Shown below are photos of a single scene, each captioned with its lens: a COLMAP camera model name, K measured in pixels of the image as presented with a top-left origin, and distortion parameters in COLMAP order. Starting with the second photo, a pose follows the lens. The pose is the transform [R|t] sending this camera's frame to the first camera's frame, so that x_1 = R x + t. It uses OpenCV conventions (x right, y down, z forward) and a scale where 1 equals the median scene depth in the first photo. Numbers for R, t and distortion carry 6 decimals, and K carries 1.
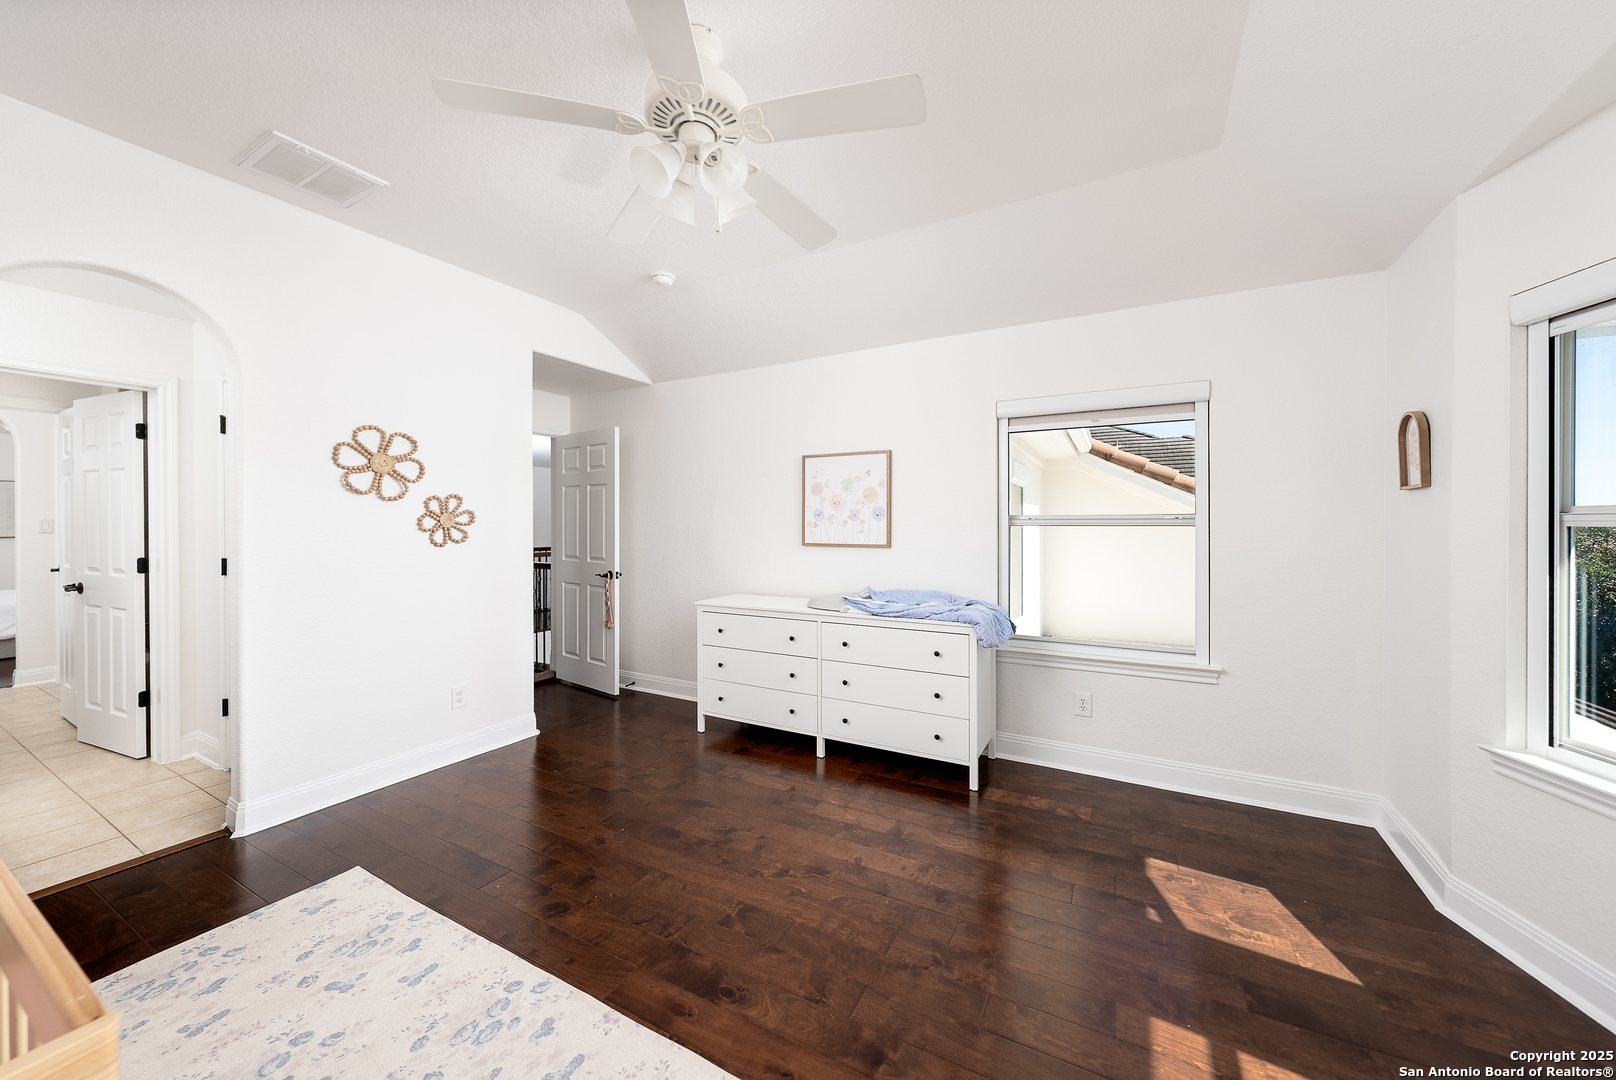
lens RADIAL K [[579.8, 0, 809.3], [0, 579.8, 528.8], [0, 0, 1]] dist [-0.000977, -0.000078]
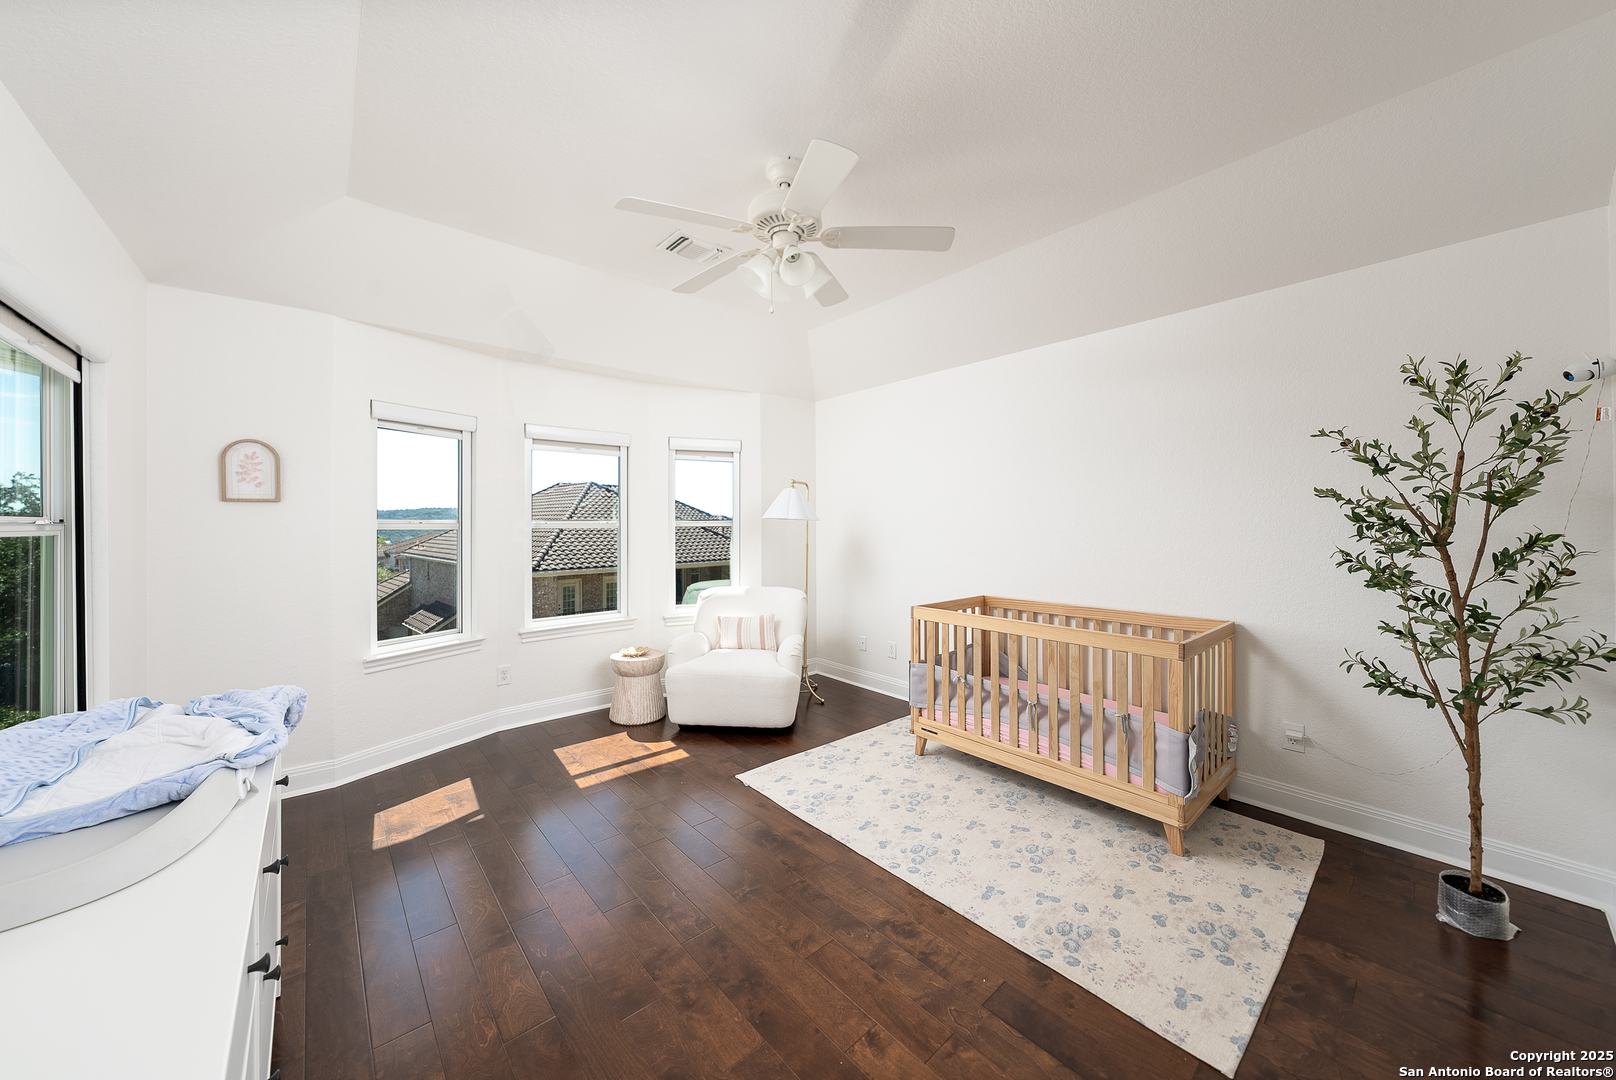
lens RADIAL K [[579.8, 0, 809.2], [0, 579.8, 529.0], [0, 0, 1]] dist [-0.000977, -0.000078]
pose [[-0.936987, -0.000719, 0.349365, -0.639228], [0.003107, 0.999941, 0.010392, -0.041061], [-0.349352, 0.010823, -0.936929, 2.005504]]
